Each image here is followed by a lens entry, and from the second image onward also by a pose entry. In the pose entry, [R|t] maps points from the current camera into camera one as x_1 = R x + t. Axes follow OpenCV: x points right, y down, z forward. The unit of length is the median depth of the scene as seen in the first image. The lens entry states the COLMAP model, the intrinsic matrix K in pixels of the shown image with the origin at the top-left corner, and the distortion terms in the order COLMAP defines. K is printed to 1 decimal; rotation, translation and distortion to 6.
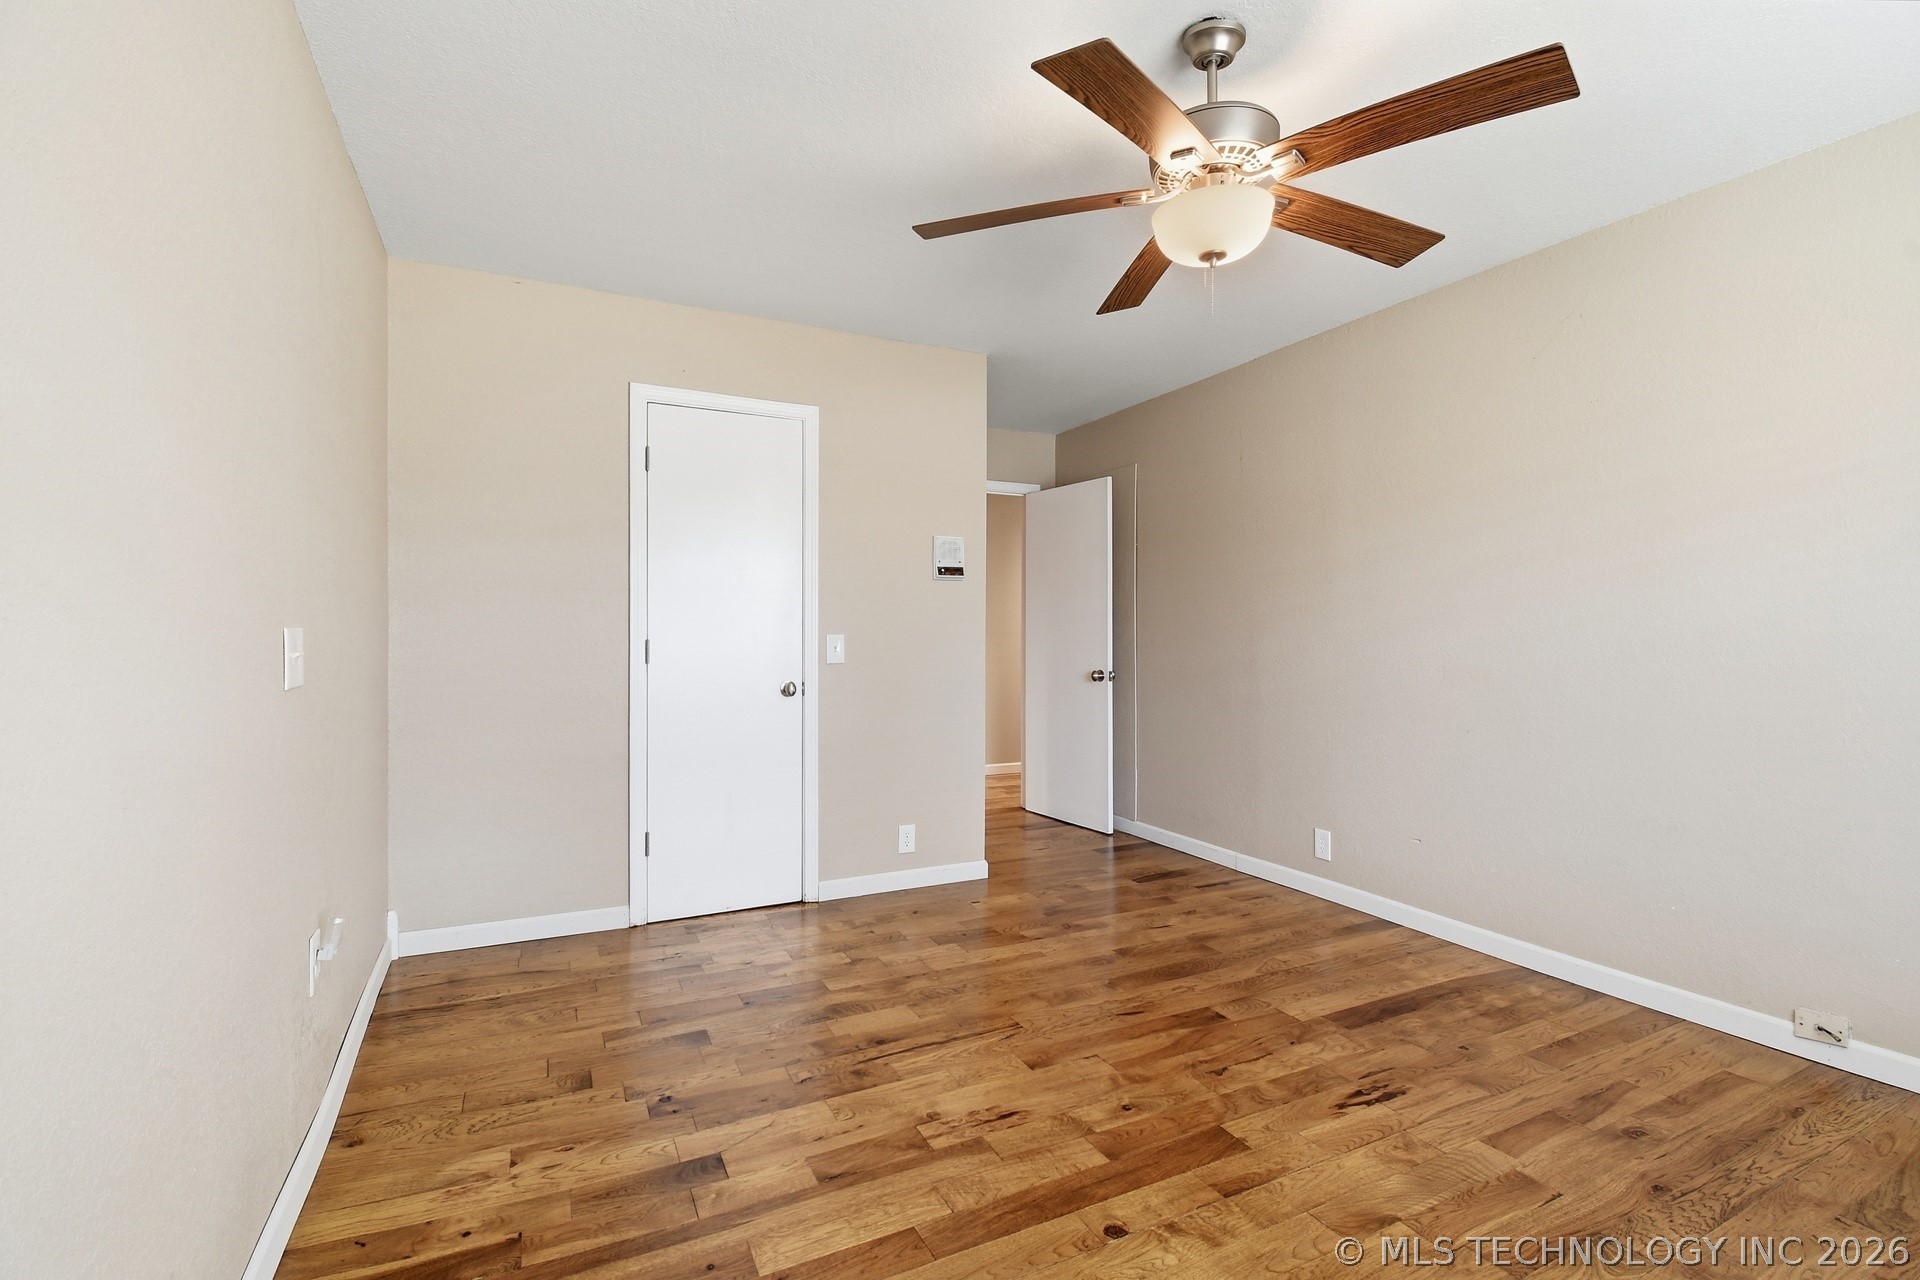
lens RADIAL K [[894.3, 0, 963.3], [0, 894.3, 639.6], [0, 0, 1]] dist [0.035275, -0.036544]
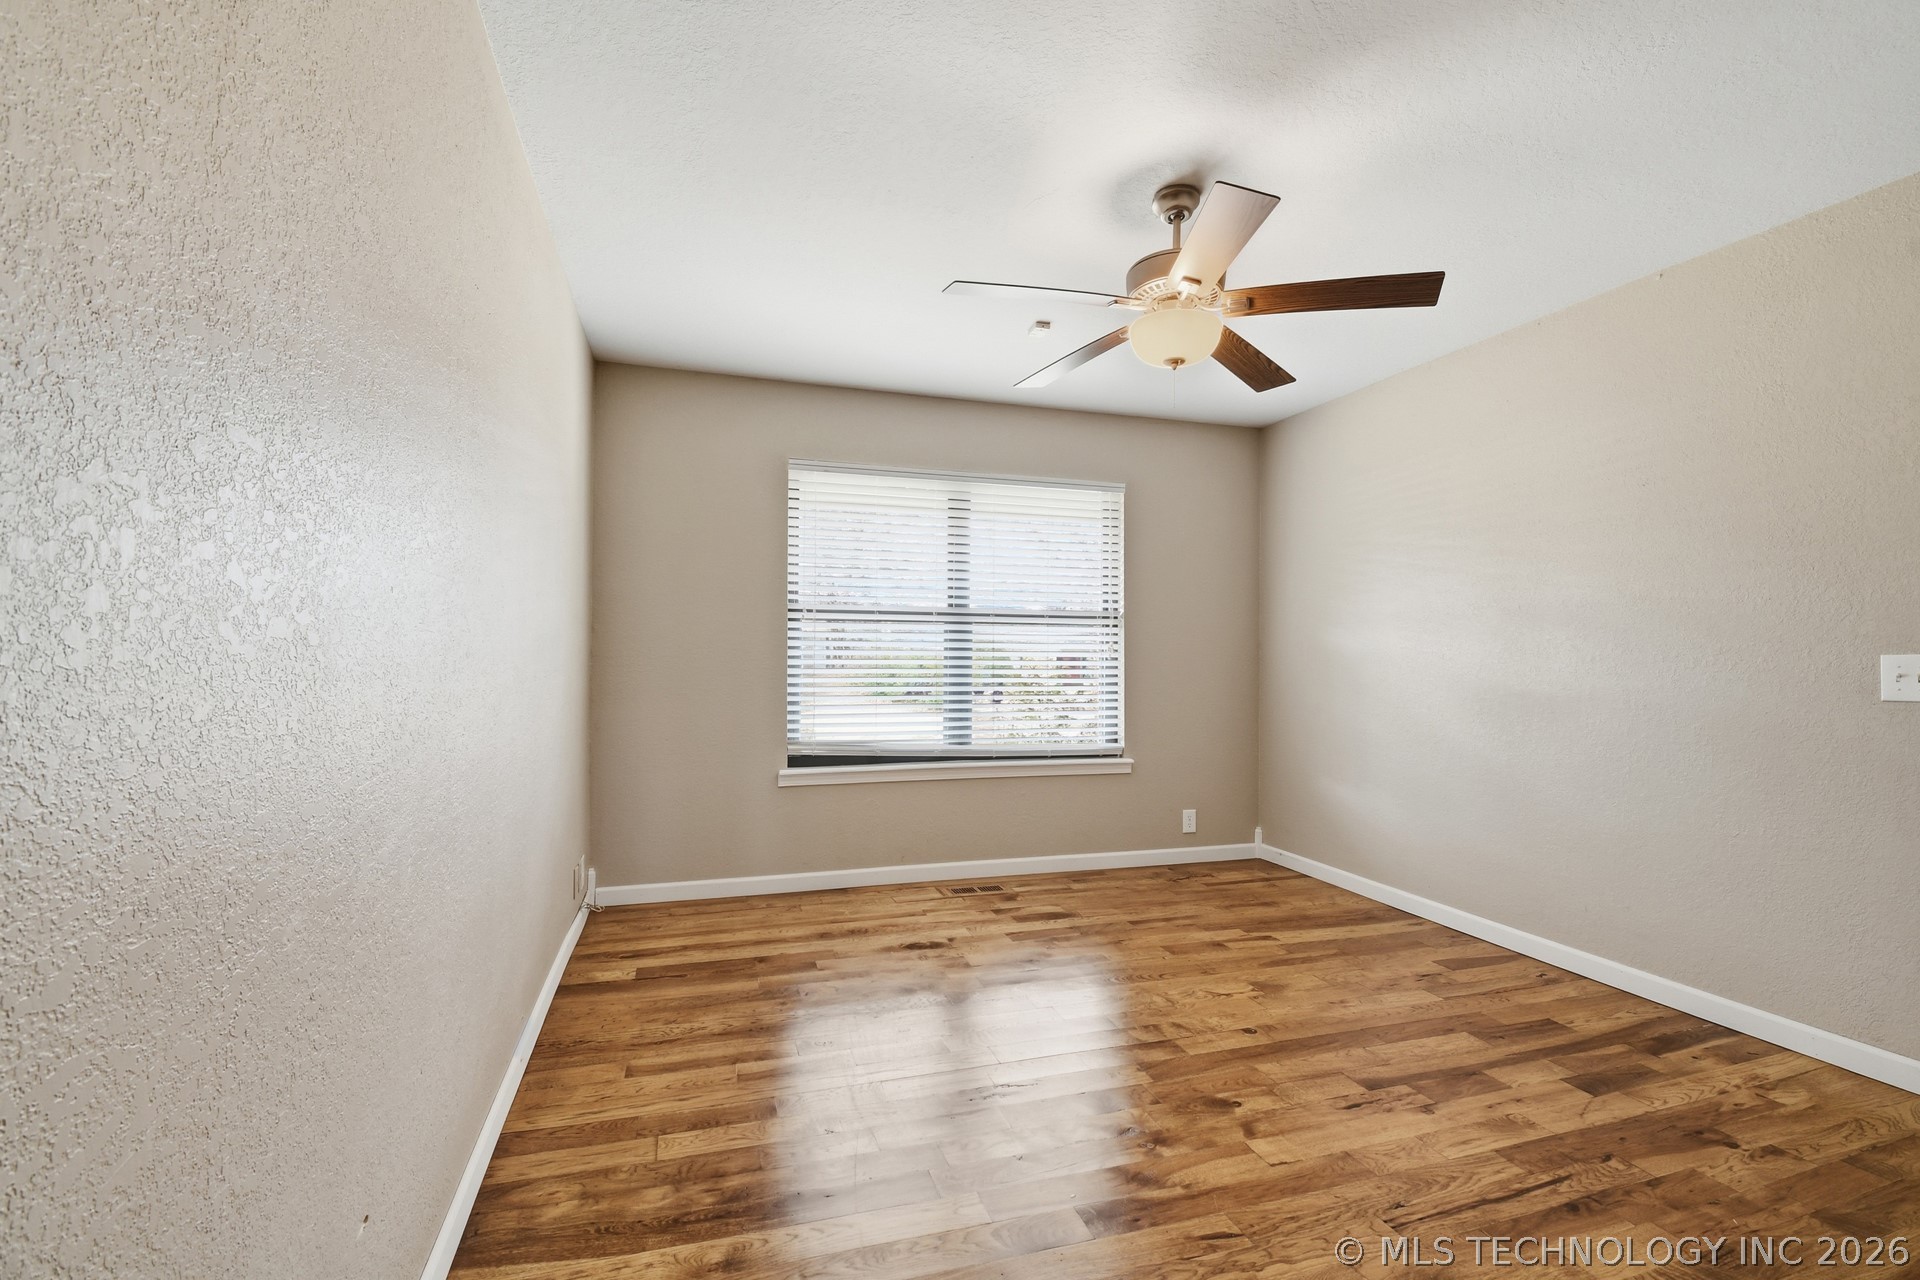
lens RADIAL K [[894.3, 0, 963.3], [0, 894.3, 639.6], [0, 0, 1]] dist [0.035275, -0.036544]
pose [[-0.989223, -0.009260, 0.146125, 0.369902], [-0.010804, 0.999894, -0.009781, -0.009524], [-0.146019, -0.011255, -0.989218, 2.219355]]
